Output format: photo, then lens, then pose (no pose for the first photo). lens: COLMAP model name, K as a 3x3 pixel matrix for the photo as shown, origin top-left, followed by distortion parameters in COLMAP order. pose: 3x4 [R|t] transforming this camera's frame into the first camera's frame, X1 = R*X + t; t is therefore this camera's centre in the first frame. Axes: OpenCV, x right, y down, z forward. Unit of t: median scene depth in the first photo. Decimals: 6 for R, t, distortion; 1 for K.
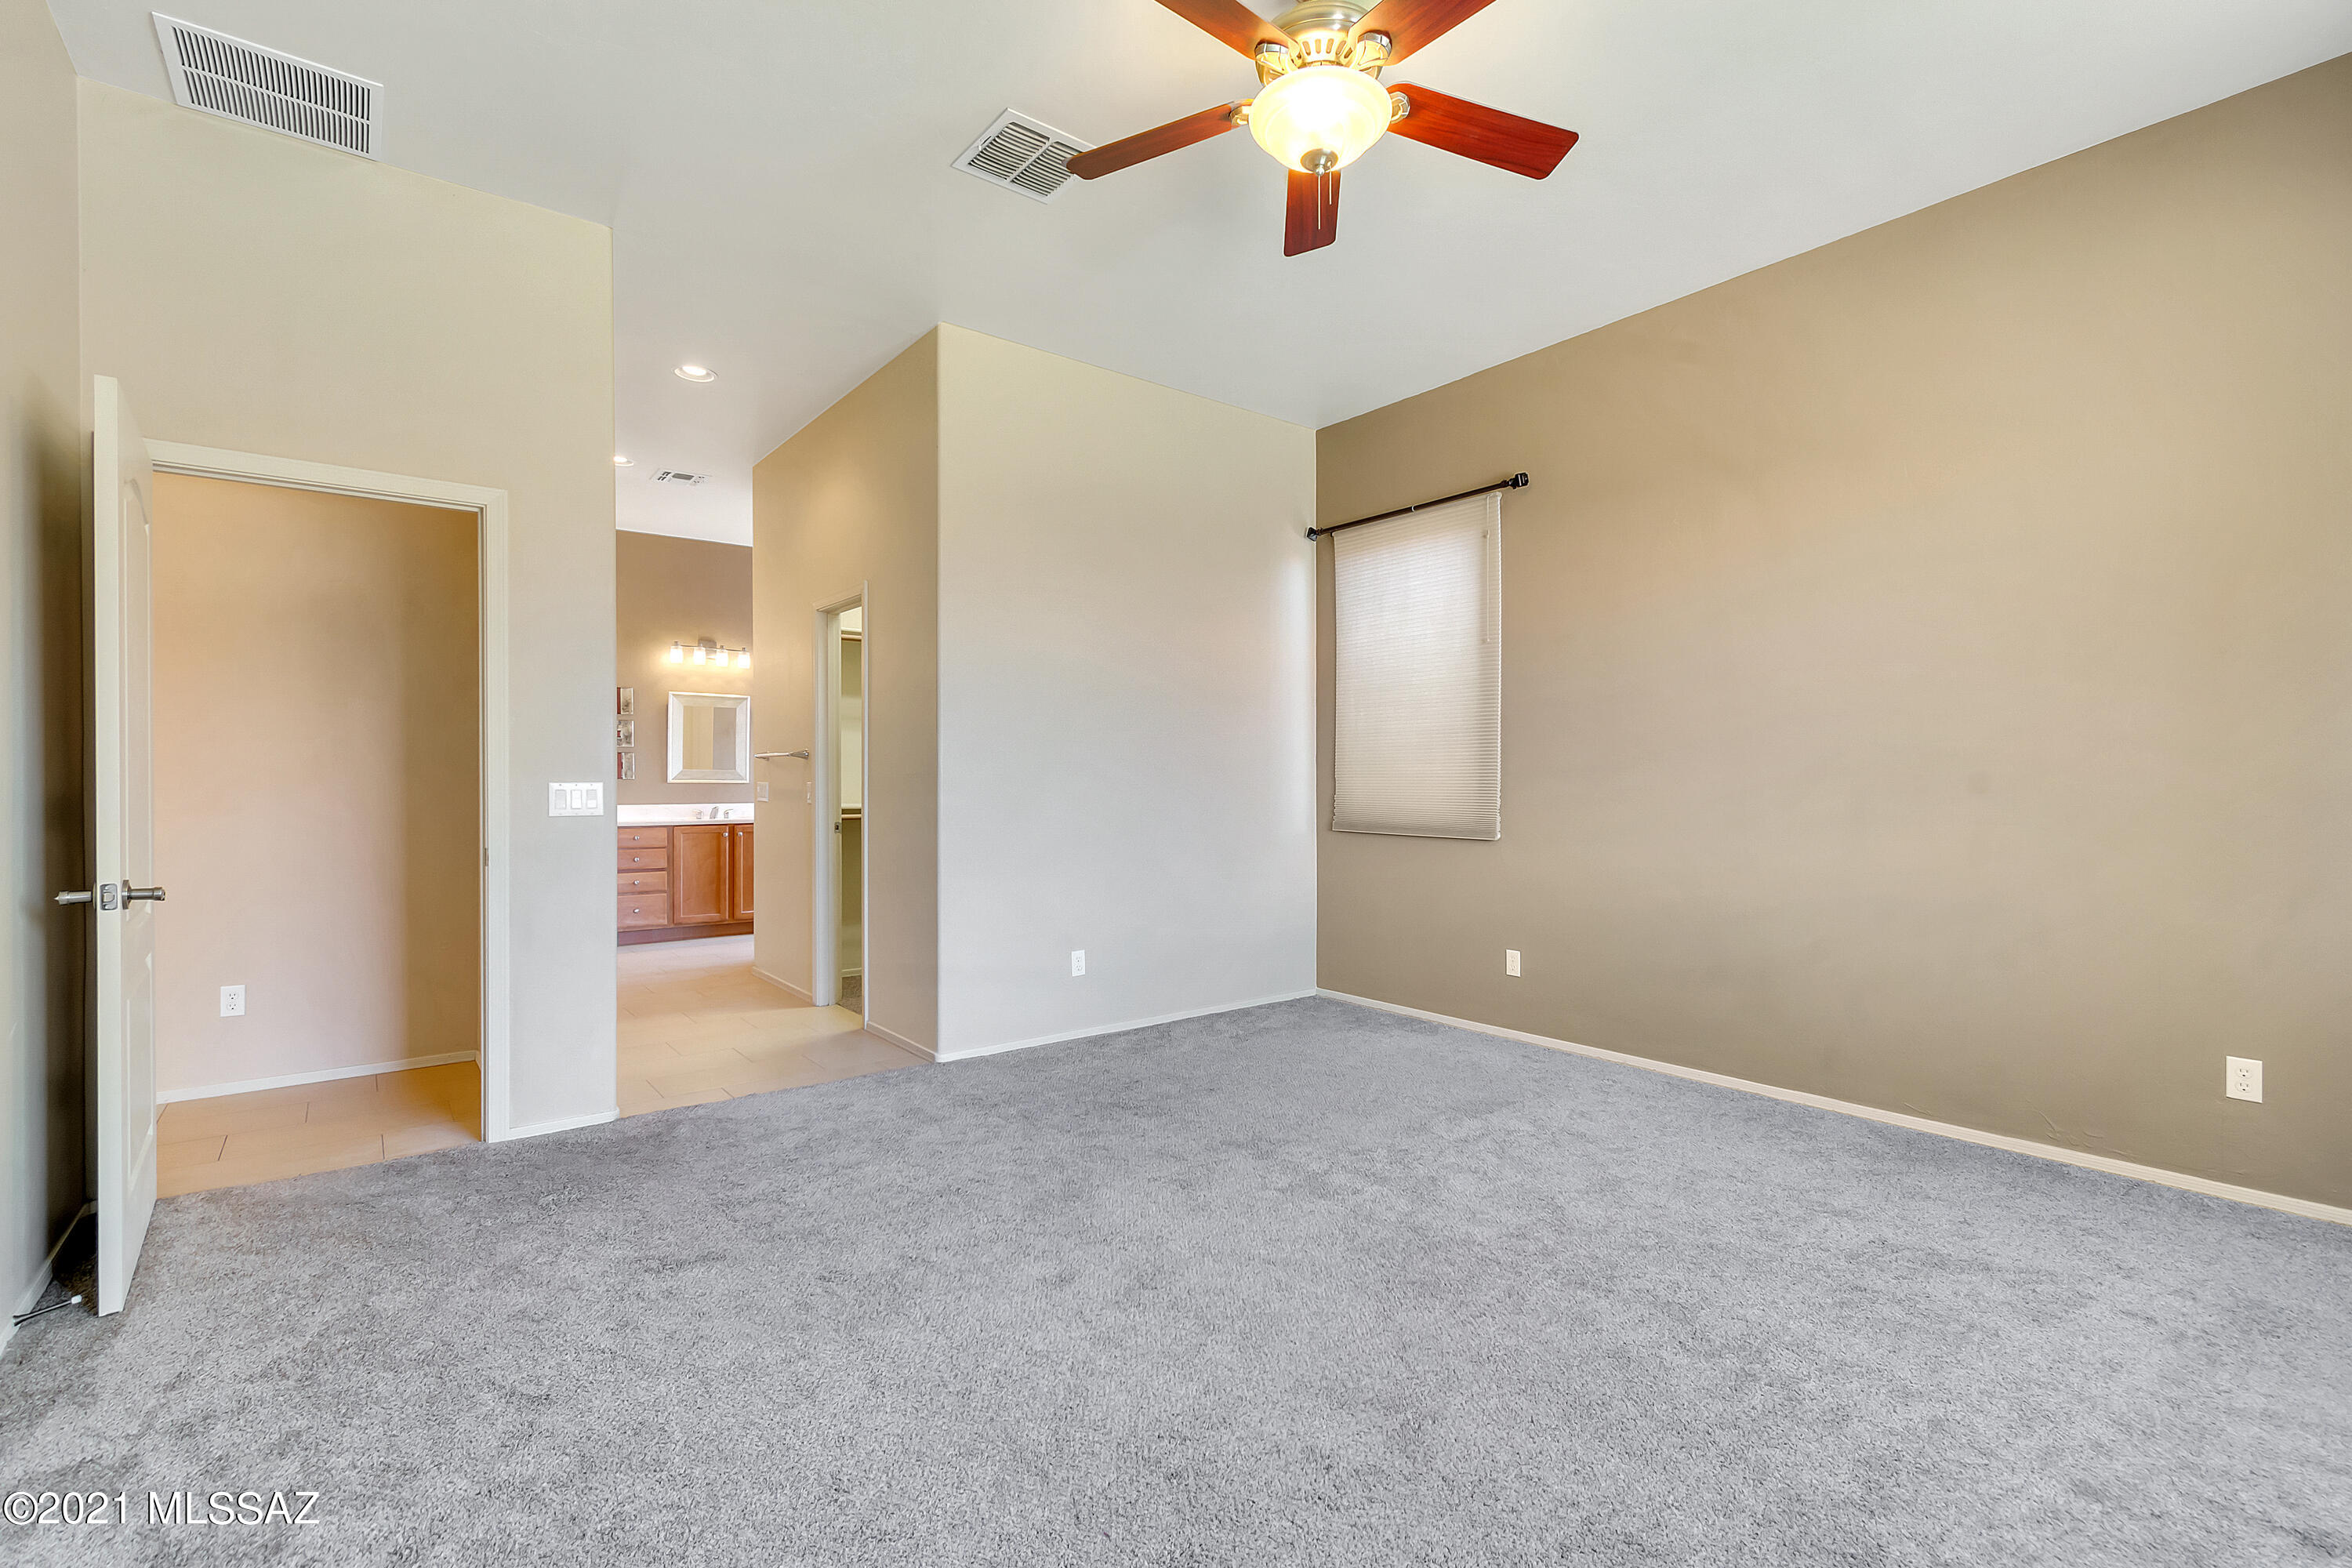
lens RADIAL K [[1052.6, 0, 1184.9], [0, 1052.6, 786.8], [0, 0, 1]] dist [0.000130, -0.000050]
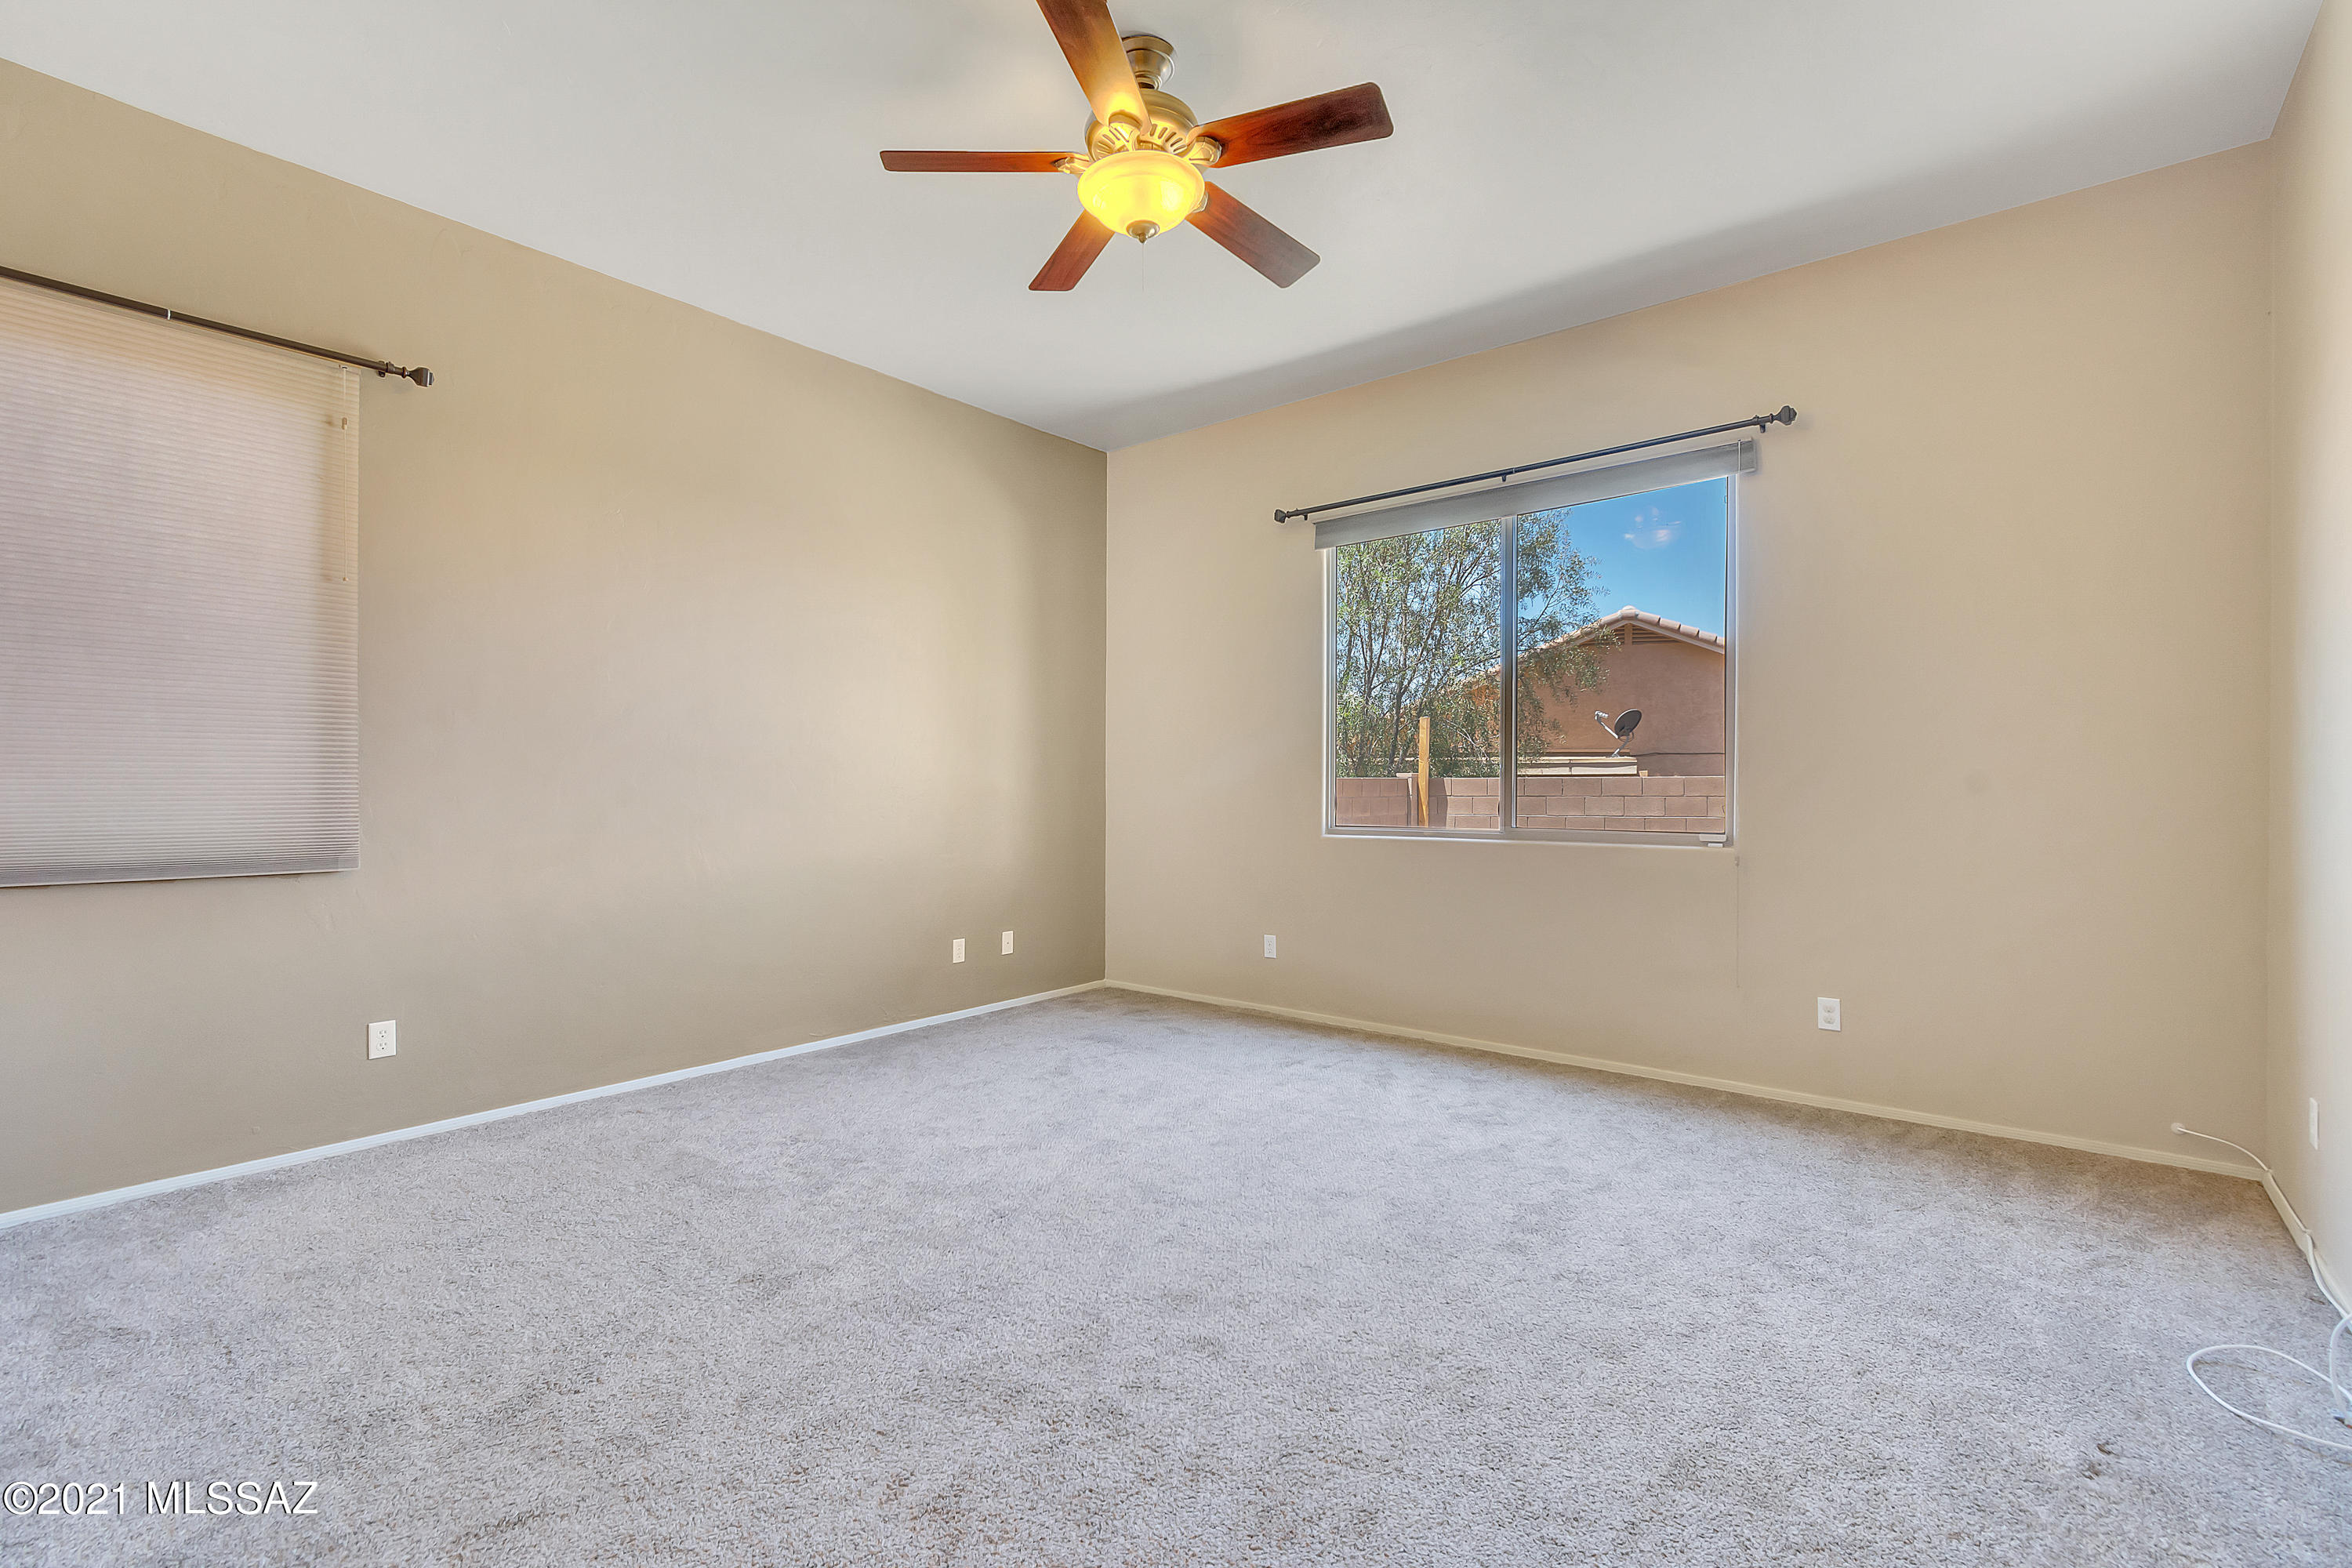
lens RADIAL K [[1052.6, 0, 1184.9], [0, 1052.6, 786.8], [0, 0, 1]] dist [0.000130, -0.000050]
pose [[-0.236550, -0.003078, 0.971614, -0.706323], [0.000914, 0.999994, 0.003391, -0.009104], [-0.971619, 0.001690, -0.236546, 0.875356]]
